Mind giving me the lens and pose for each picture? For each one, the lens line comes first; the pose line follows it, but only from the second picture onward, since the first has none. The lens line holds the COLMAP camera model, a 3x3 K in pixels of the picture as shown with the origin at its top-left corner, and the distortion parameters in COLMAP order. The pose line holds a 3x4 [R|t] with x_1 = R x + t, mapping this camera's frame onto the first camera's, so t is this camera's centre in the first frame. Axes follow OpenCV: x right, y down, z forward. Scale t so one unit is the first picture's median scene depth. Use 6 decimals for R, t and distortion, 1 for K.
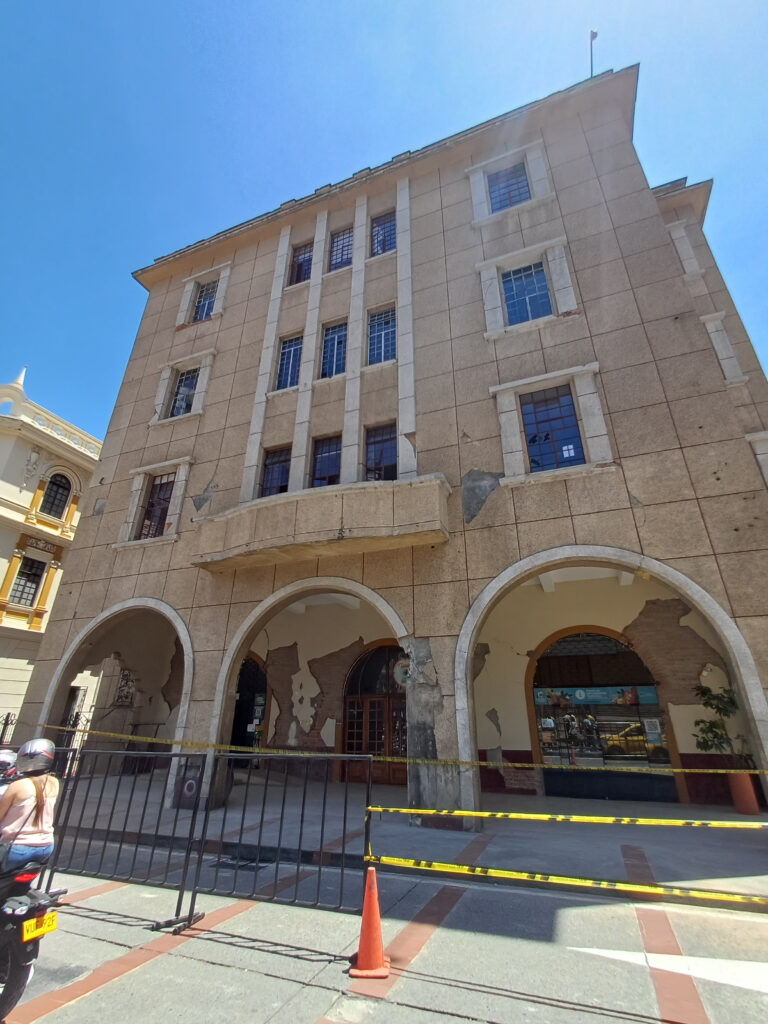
lens RADIAL K [[468.8, 0, 382.9], [0, 468.8, 503.4], [0, 0, 1]] dist [-0.003282, -0.000091]
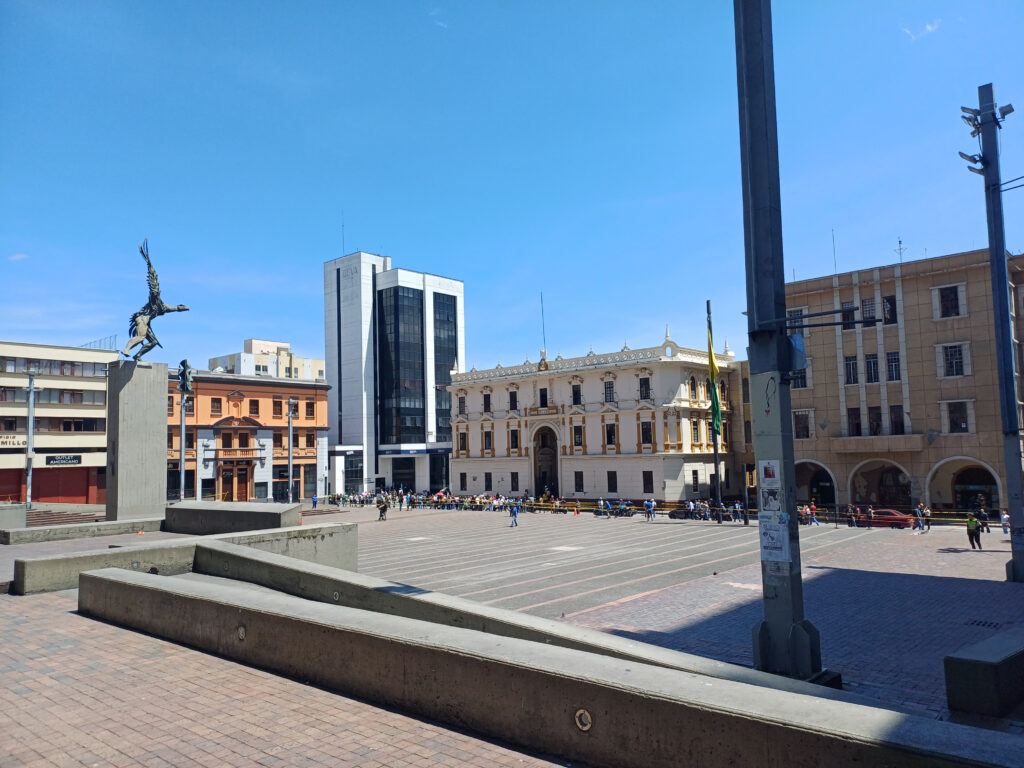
lens RADIAL K [[749.9, 0, 509.6], [0, 749.9, 391.0], [0, 0, 1]] dist [0.027530, 0.001304]
pose [[0.939168, -0.056512, -0.338778, -0.695607], [0.169765, 0.933834, 0.314854, -2.235505], [0.298569, -0.353214, 0.886621, -4.044072]]
